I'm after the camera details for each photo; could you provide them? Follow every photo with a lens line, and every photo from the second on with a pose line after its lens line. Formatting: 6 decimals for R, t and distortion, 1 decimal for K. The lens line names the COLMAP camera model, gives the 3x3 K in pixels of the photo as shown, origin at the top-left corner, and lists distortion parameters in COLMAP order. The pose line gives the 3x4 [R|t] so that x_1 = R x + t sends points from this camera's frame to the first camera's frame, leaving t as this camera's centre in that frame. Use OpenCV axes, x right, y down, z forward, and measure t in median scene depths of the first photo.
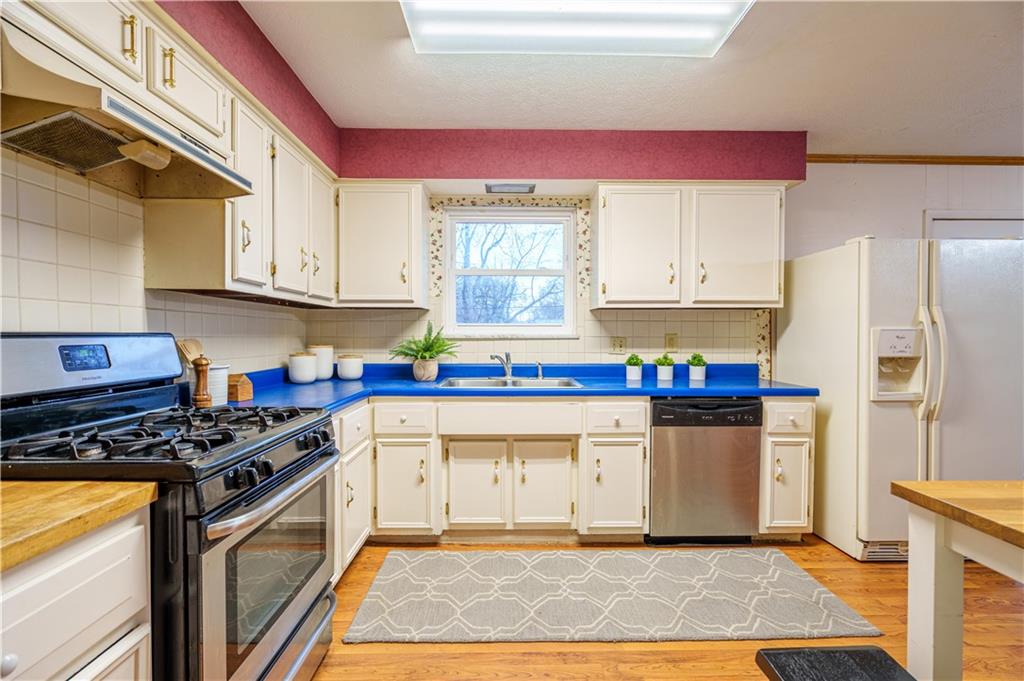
lens RADIAL K [[466.3, 0, 509.6], [0, 466.3, 343.4], [0, 0, 1]] dist [-0.003044, 0.001059]
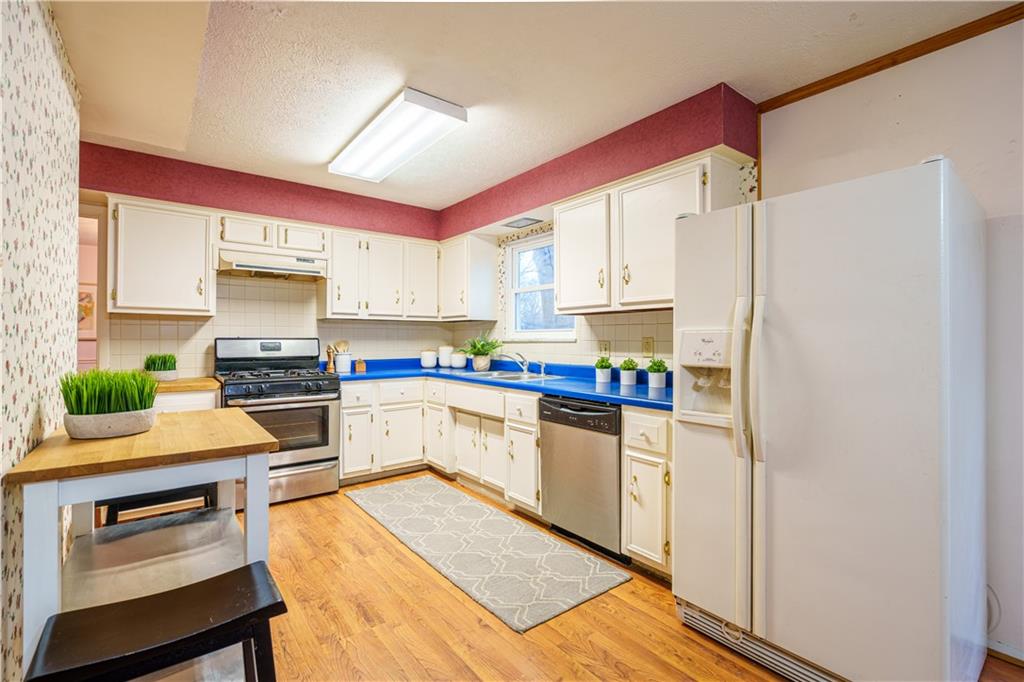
lens RADIAL K [[466.3, 0, 502.8], [0, 466.3, 336.8], [0, 0, 1]] dist [-0.003044, 0.001059]
pose [[0.585628, -0.004370, -0.810568, 1.137591], [-0.015392, 0.999745, -0.016510, -0.002030], [0.810434, 0.022145, 0.585412, 0.255555]]
